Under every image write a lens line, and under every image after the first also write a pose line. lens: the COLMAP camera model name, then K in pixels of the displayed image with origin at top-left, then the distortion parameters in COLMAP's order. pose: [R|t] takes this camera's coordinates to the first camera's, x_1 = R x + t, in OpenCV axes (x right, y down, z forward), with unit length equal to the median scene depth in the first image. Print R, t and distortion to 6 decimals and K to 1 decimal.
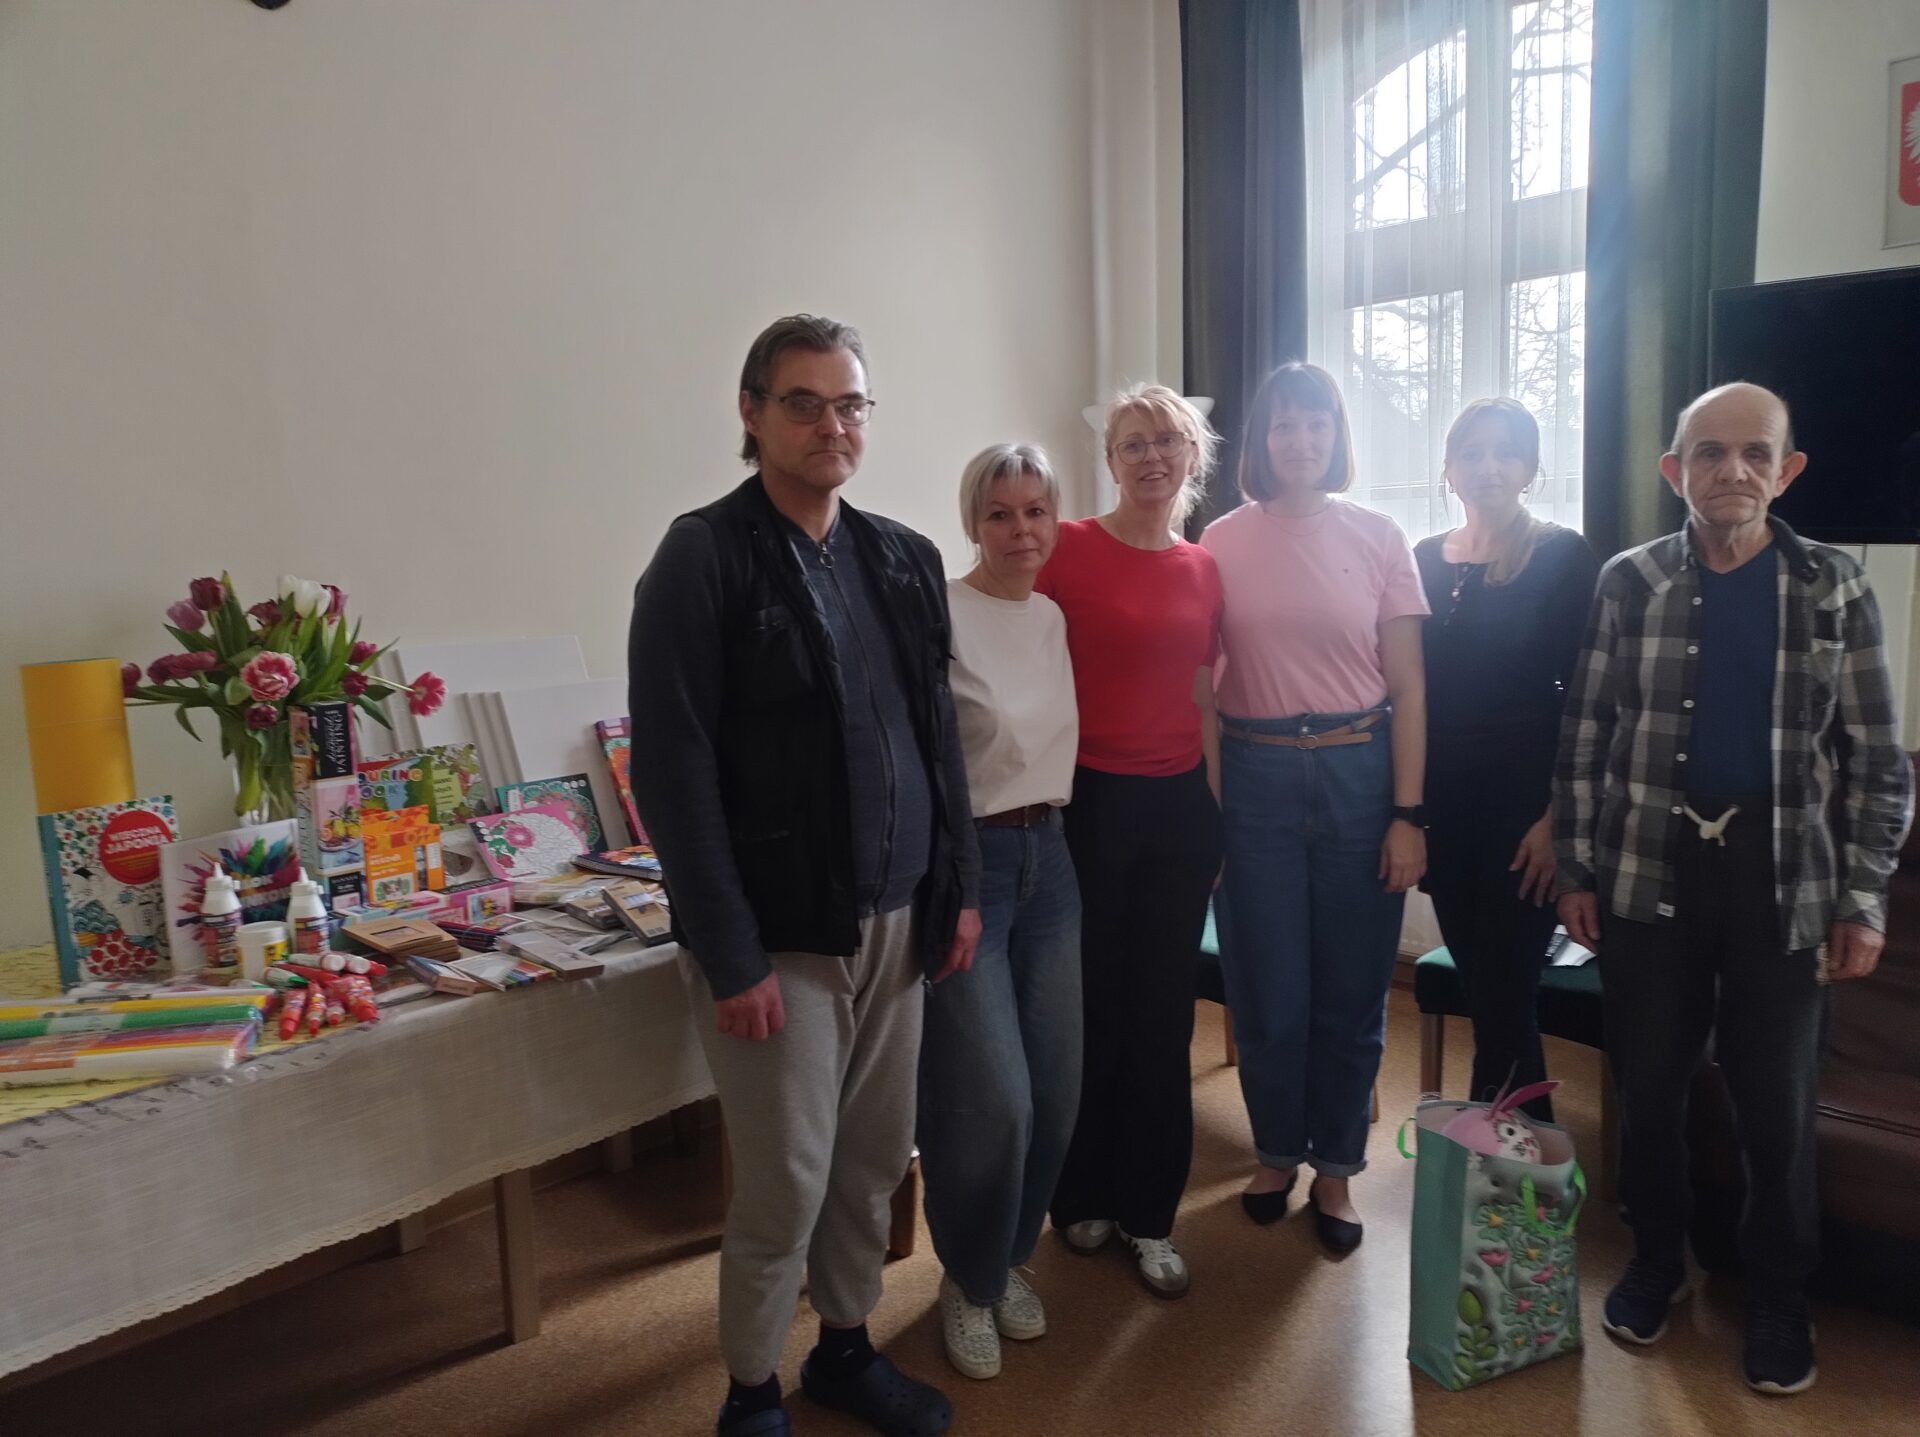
lens RADIAL K [[1421.0, 0, 956.6], [0, 1421.0, 722.4], [0, 0, 1]] dist [0.068755, -0.097284]
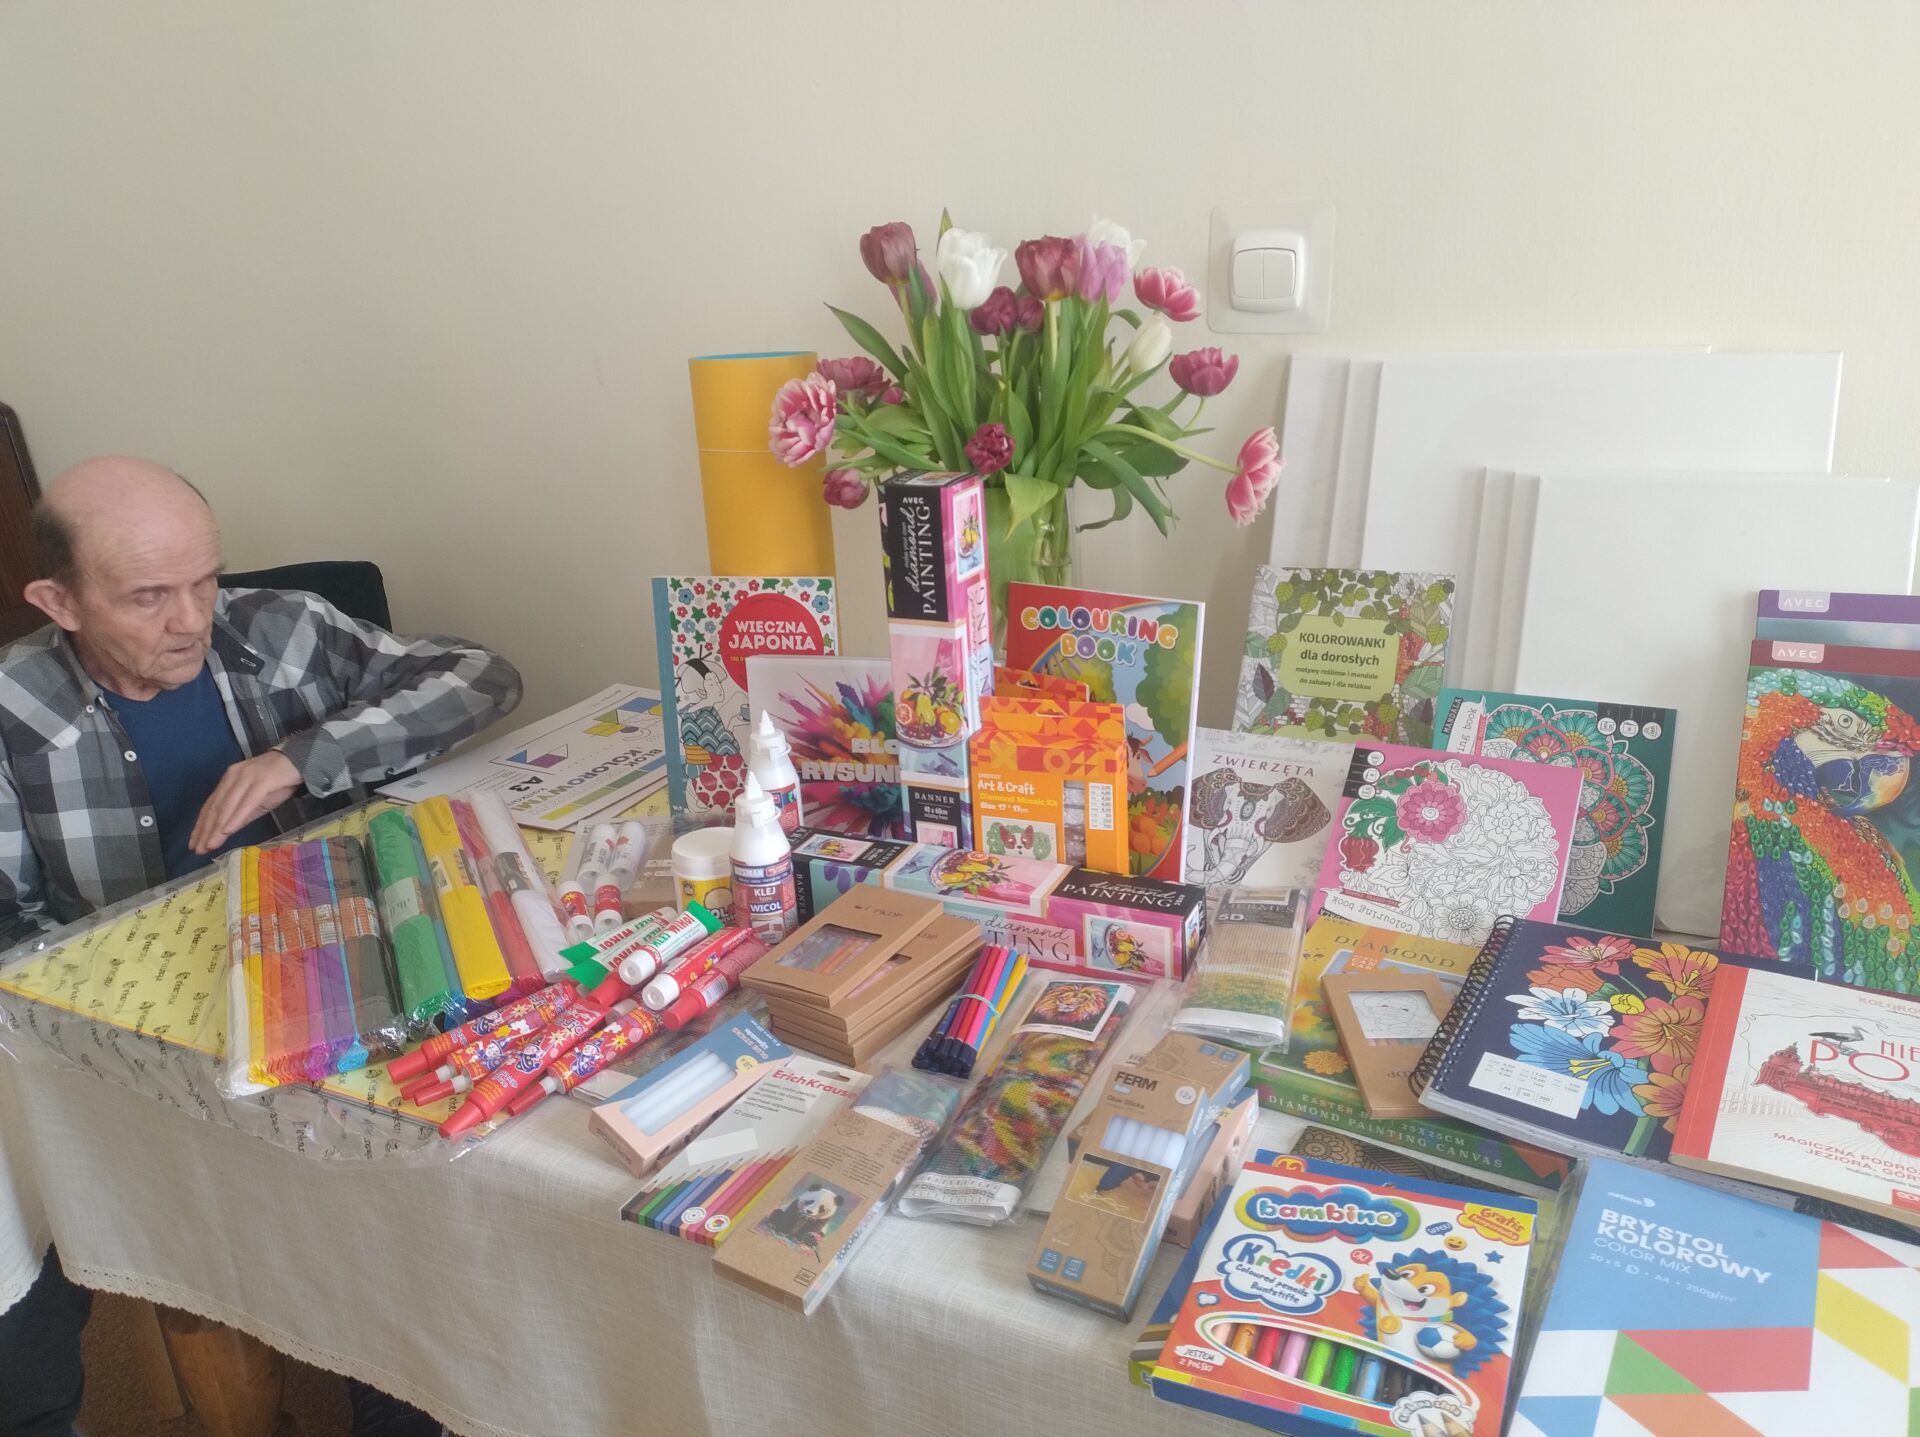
lens RADIAL K [[1421.0, 0, 982.2], [0, 1421.0, 671.4], [0, 0, 1]] dist [0.068755, -0.097284]
pose [[0.286132, 0.305000, -0.908352, 0.066422], [-0.070454, 0.952118, 0.297503, -0.104462], [0.955596, -0.021128, 0.293920, 0.867670]]
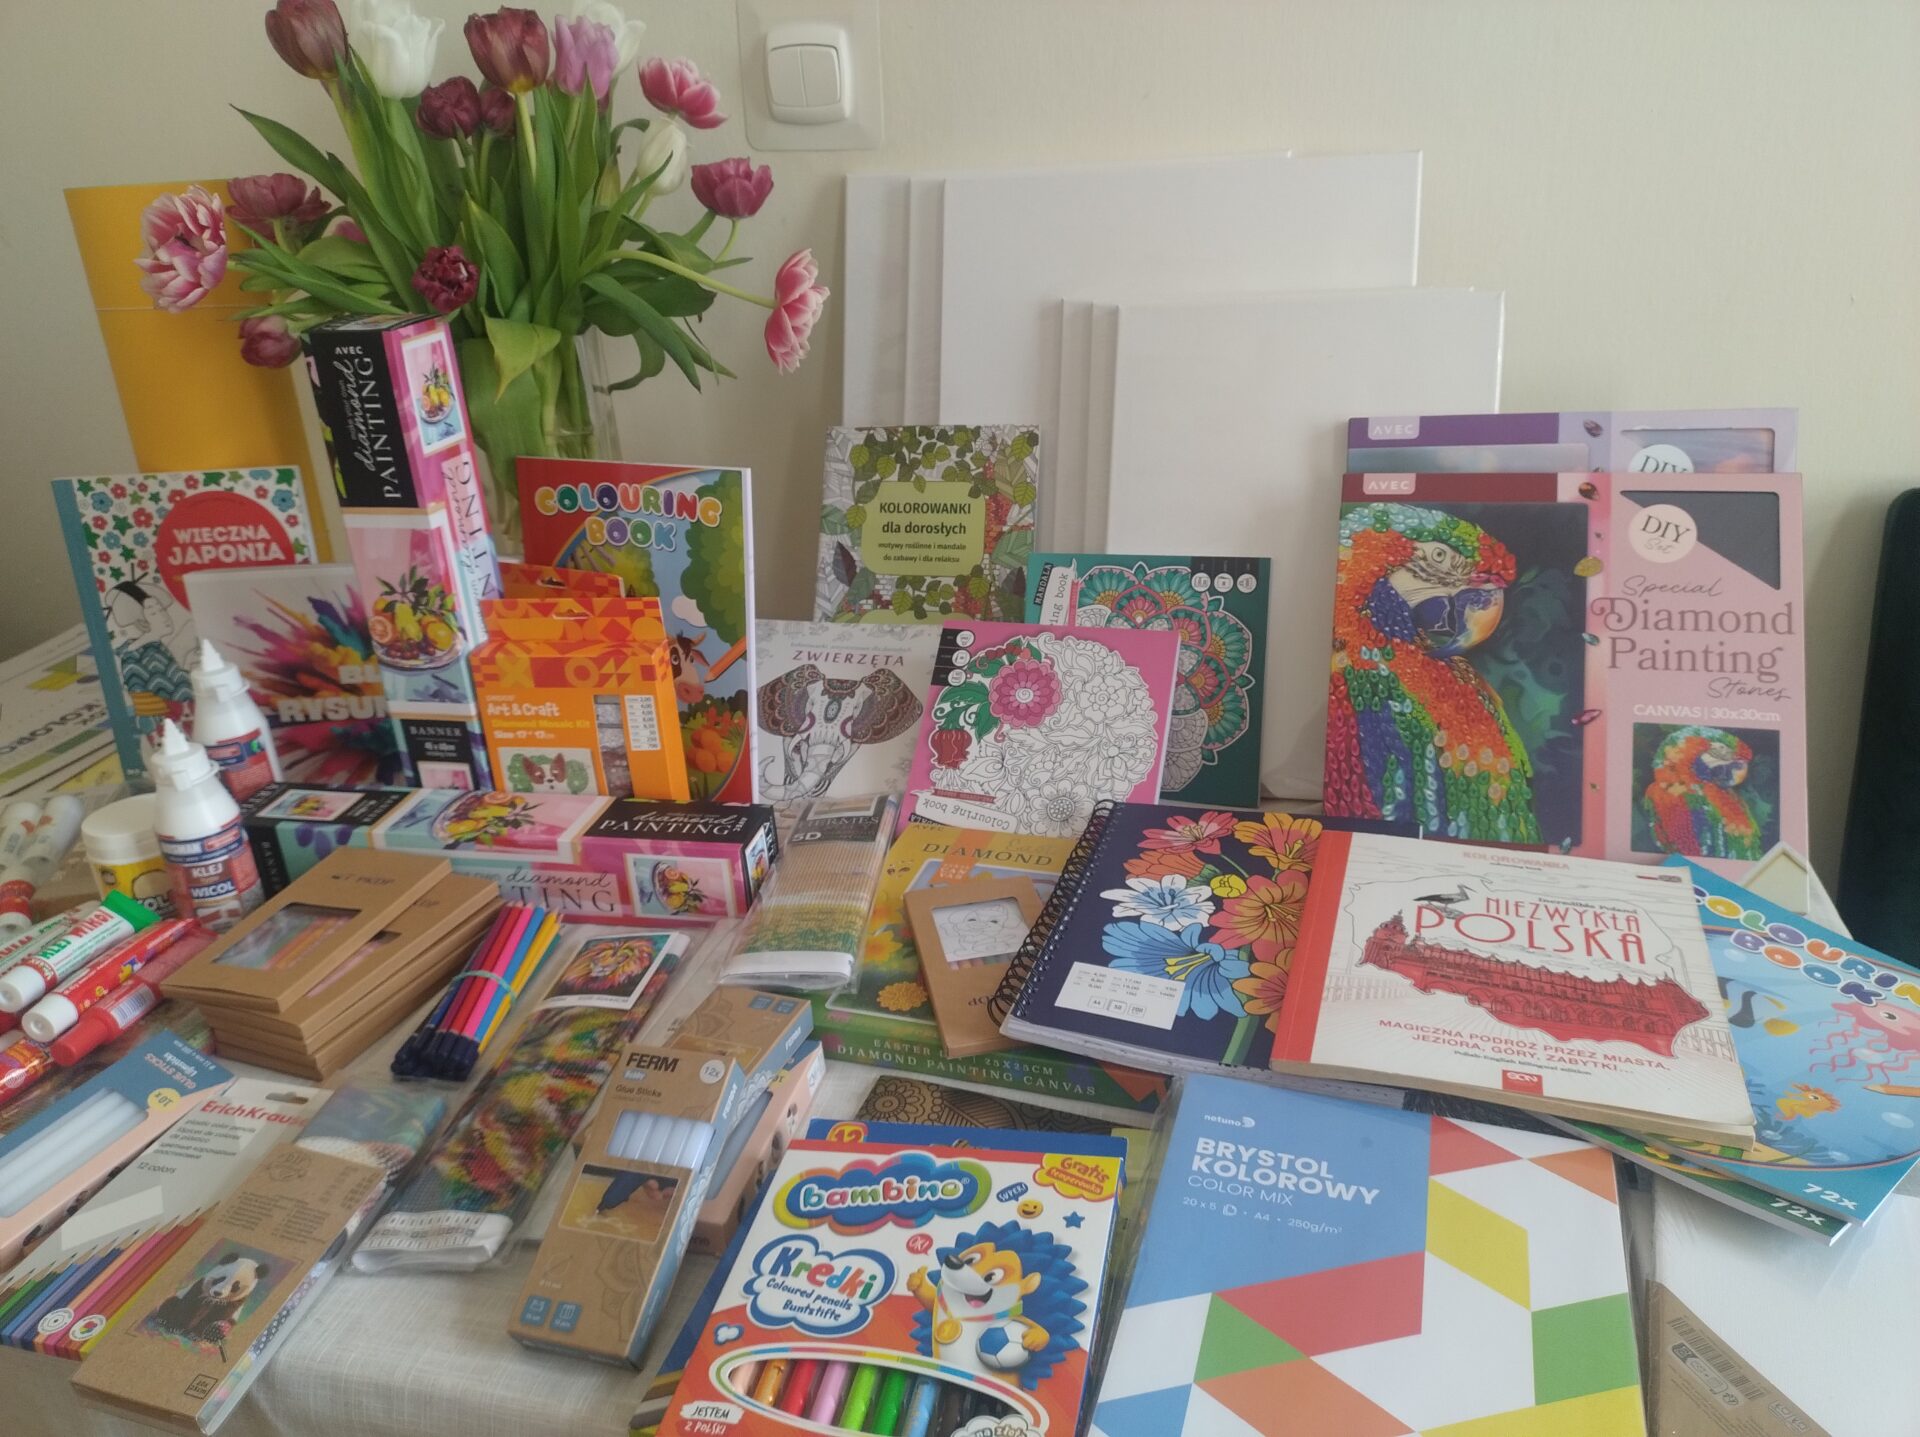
lens RADIAL K [[1421.0, 0, 984.1], [0, 1421.0, 700.3], [0, 0, 1]] dist [0.068755, -0.097284]
pose [[0.501216, 0.344648, -0.793725, 0.012469], [-0.068055, 0.930119, 0.360897, -0.074024], [0.862642, -0.126871, 0.489646, 0.941809]]
